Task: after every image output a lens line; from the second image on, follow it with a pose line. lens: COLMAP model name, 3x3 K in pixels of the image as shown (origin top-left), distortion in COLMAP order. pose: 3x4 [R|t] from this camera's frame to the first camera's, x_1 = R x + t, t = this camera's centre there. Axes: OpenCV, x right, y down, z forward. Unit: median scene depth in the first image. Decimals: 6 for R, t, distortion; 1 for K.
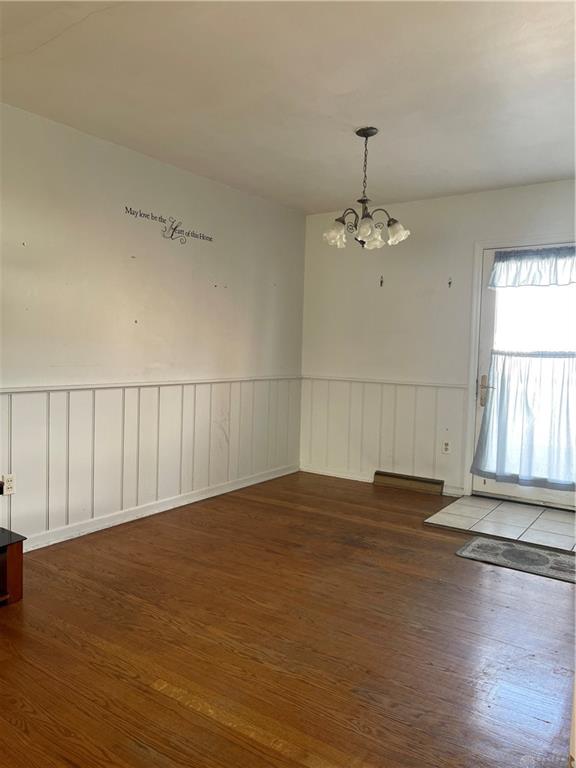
lens RADIAL K [[573.1, 0, 287.5], [0, 573.1, 384.0], [0, 0, 1]] dist [0.044261, -0.035276]
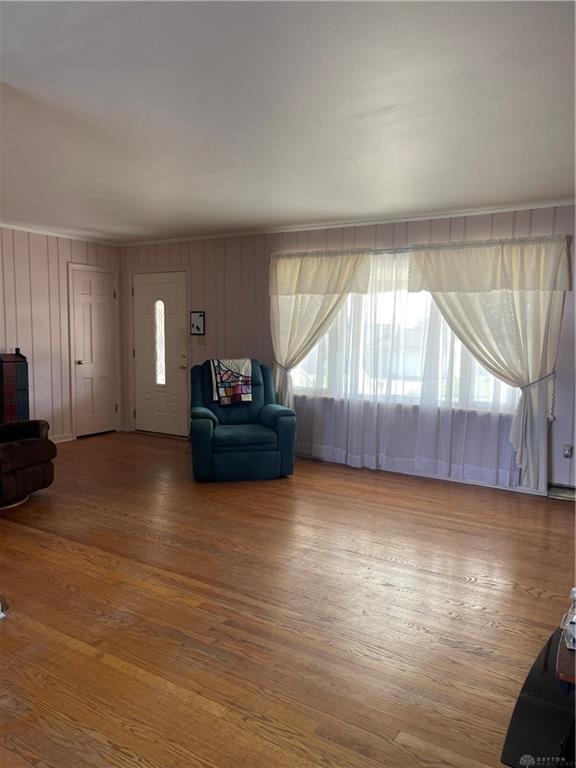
lens RADIAL K [[573.1, 0, 288.5], [0, 573.1, 384.5], [0, 0, 1]] dist [0.044261, -0.035276]
pose [[-0.998700, -0.038897, -0.032939, -0.285443], [-0.043525, 0.987112, 0.153995, -0.212414], [0.026525, 0.155229, -0.987522, 1.926504]]
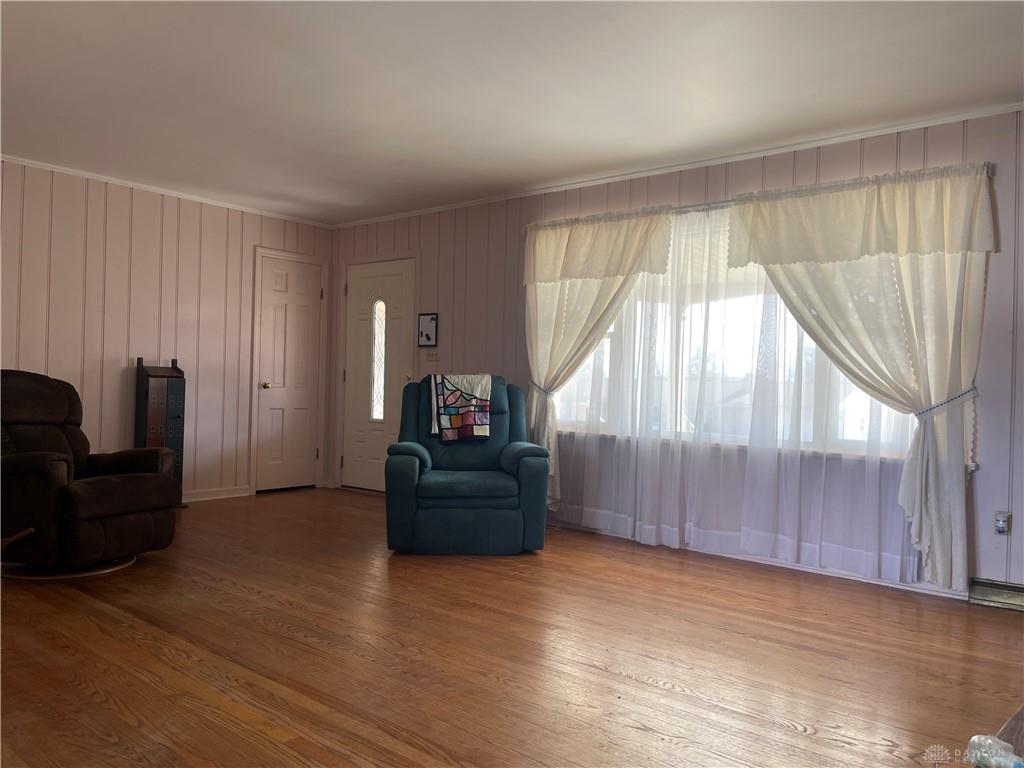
lens RADIAL K [[764.1, 0, 512.6], [0, 764.1, 381.7], [0, 0, 1]] dist [0.044261, -0.035276]
pose [[-0.993677, -0.054818, 0.097980, -0.505354], [-0.049036, 0.996964, 0.060477, -0.025427], [-0.100998, 0.055290, -0.993349, 1.609087]]
